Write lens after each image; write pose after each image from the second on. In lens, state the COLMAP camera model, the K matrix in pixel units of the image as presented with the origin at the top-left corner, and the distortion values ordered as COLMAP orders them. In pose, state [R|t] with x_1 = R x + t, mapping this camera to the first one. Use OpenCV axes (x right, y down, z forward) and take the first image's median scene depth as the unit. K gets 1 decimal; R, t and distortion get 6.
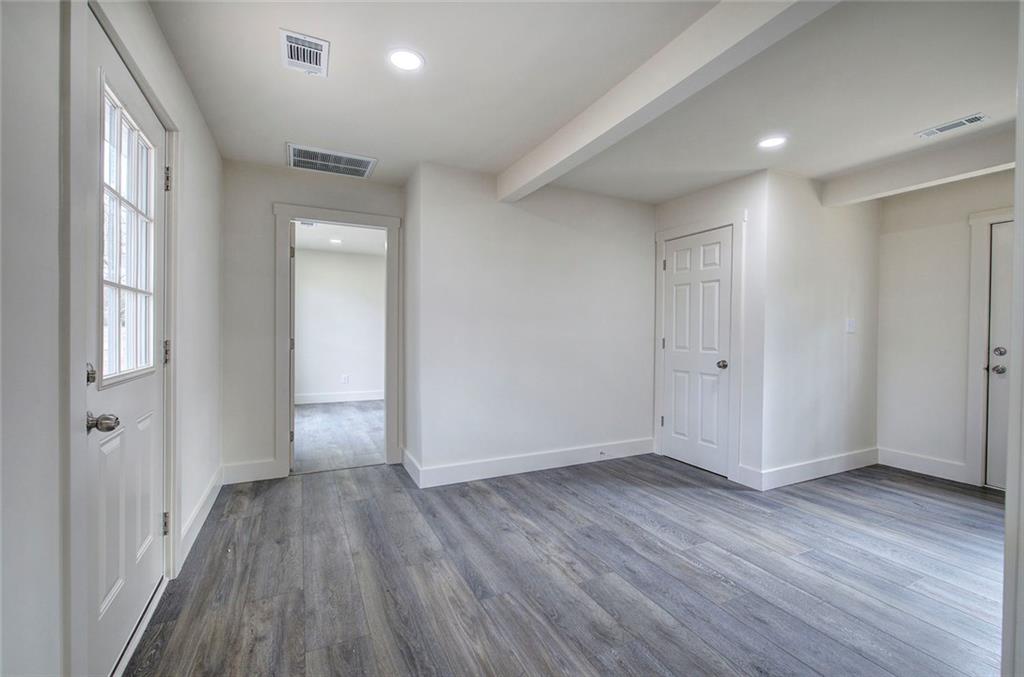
lens RADIAL K [[434.4, 0, 516.7], [0, 434.4, 336.2], [0, 0, 1]] dist [-0.002071, -0.000222]
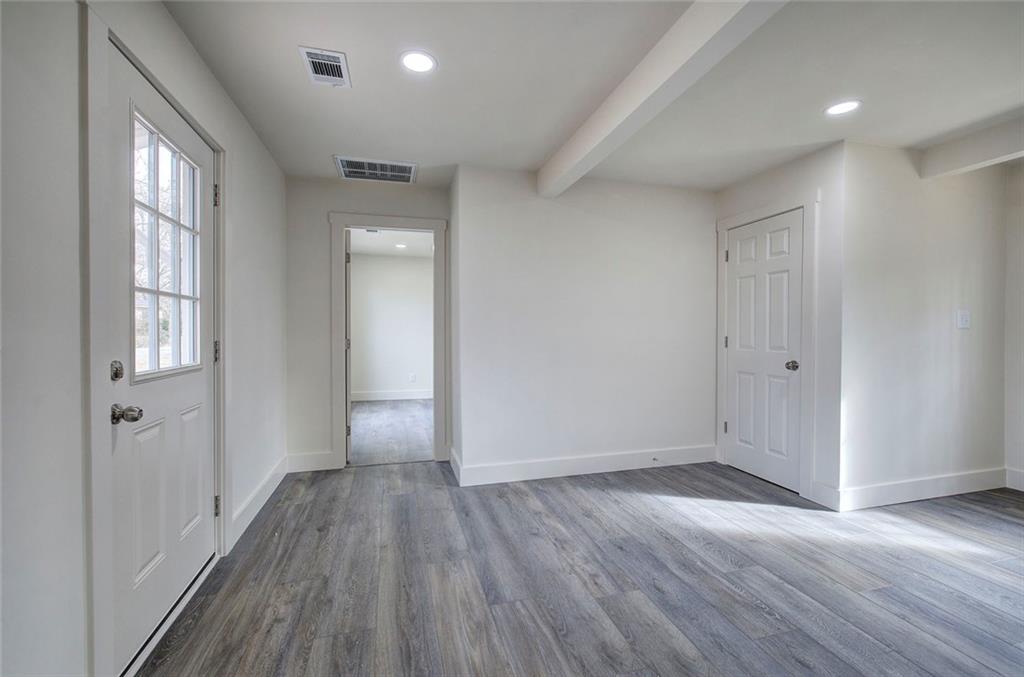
lens RADIAL K [[434.4, 0, 516.2], [0, 434.4, 335.7], [0, 0, 1]] dist [-0.002071, -0.000222]
pose [[0.983131, -0.006816, -0.182778, 0.139191], [0.006661, 0.999977, -0.001467, 0.003147], [0.182783, 0.000224, 0.983153, 0.045612]]
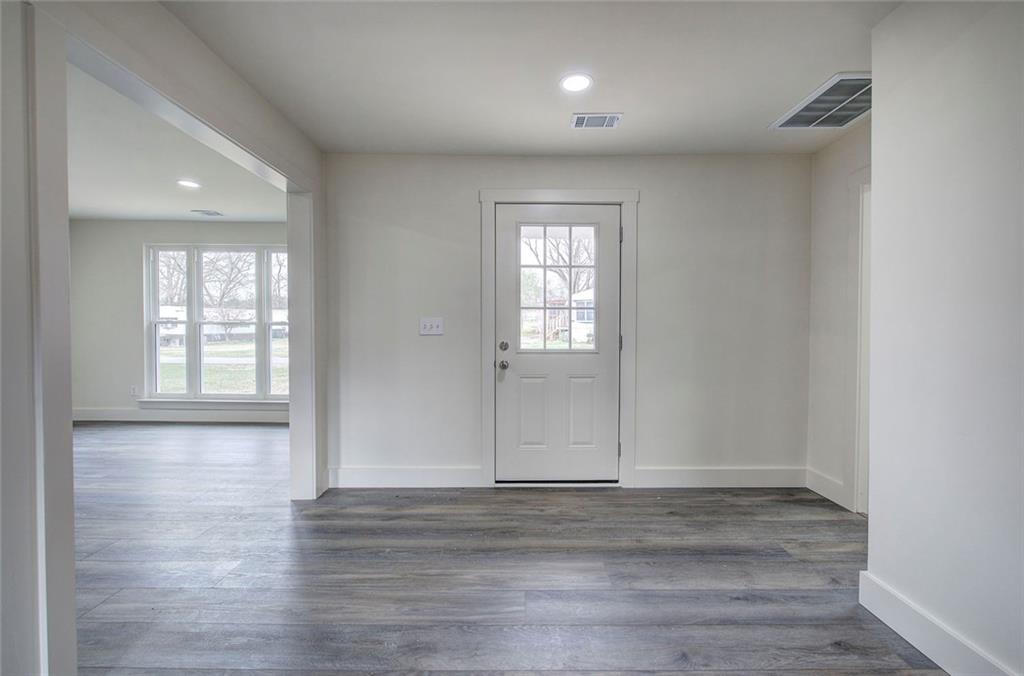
lens RADIAL K [[434.4, 0, 512.0], [0, 434.4, 335.0], [0, 0, 1]] dist [-0.002071, -0.000222]
pose [[-0.452067, 0.004790, -0.891971, 0.750147], [-0.014750, 0.999809, 0.012845, -0.006193], [0.891862, 0.018963, -0.451910, 1.275908]]
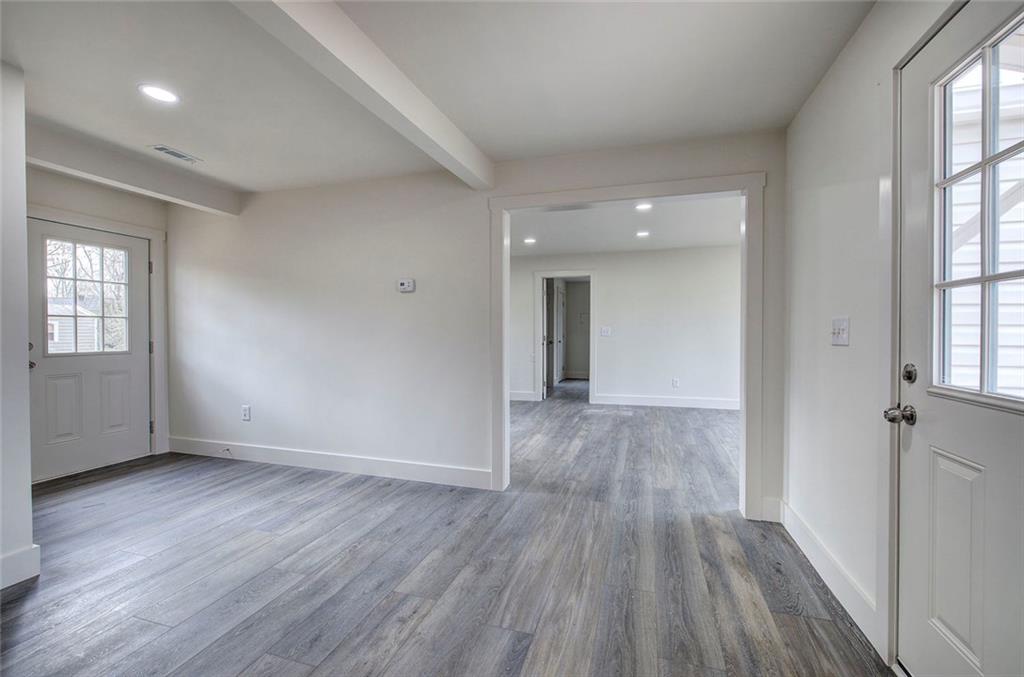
lens RADIAL K [[434.4, 0, 512.0], [0, 434.4, 338.3], [0, 0, 1]] dist [-0.002071, -0.000222]
pose [[-0.720163, -0.020312, 0.693507, -0.590883], [-0.000862, 0.999597, 0.028382, -0.021626], [-0.693804, 0.019842, -0.719890, 1.486862]]
